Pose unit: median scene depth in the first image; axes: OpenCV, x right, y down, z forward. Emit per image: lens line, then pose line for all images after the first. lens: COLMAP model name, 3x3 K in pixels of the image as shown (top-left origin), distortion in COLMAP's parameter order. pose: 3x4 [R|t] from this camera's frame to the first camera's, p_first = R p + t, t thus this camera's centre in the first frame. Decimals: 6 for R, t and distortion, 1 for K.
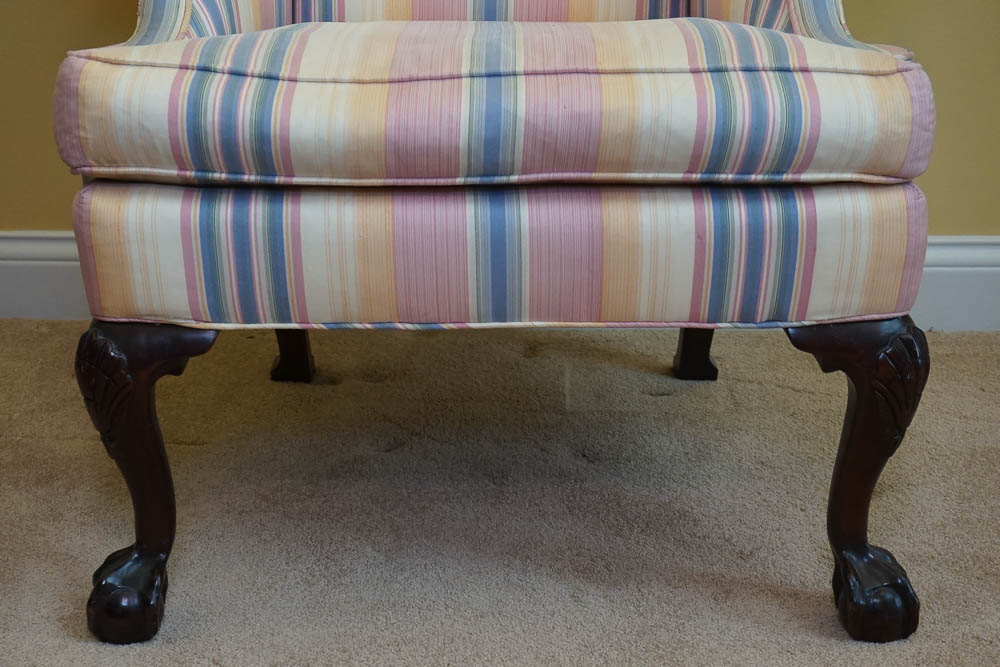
lens RADIAL K [[1380.1, 0, 468.4], [0, 1380.1, 335.9], [0, 0, 1]] dist [0.015499, -0.037394]
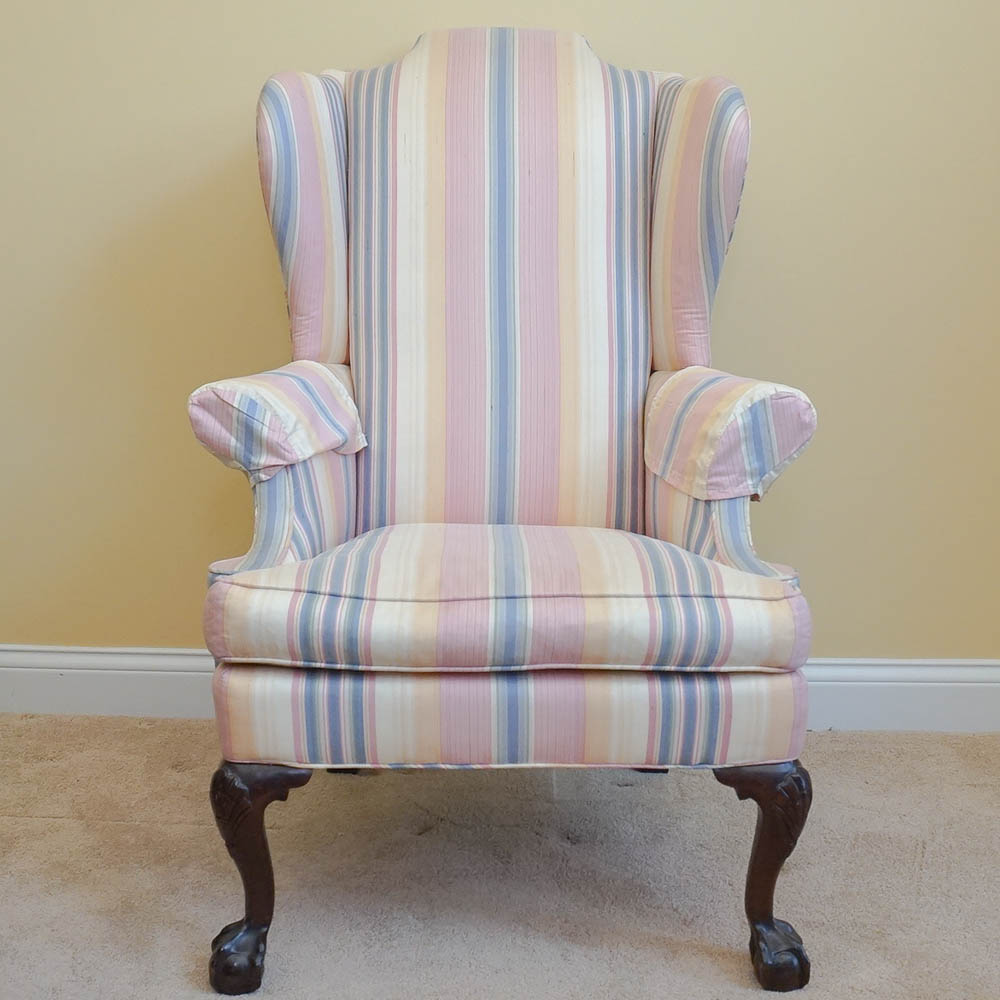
lens RADIAL K [[1213.4, 0, 502.4], [0, 1213.4, 547.6], [0, 0, 1]] dist [-0.004766, -0.021281]
pose [[0.999250, 0.009651, 0.037494, -0.038075], [-0.005887, 0.995047, -0.099230, -0.110232], [-0.038266, 0.098934, 0.994358, -0.270919]]
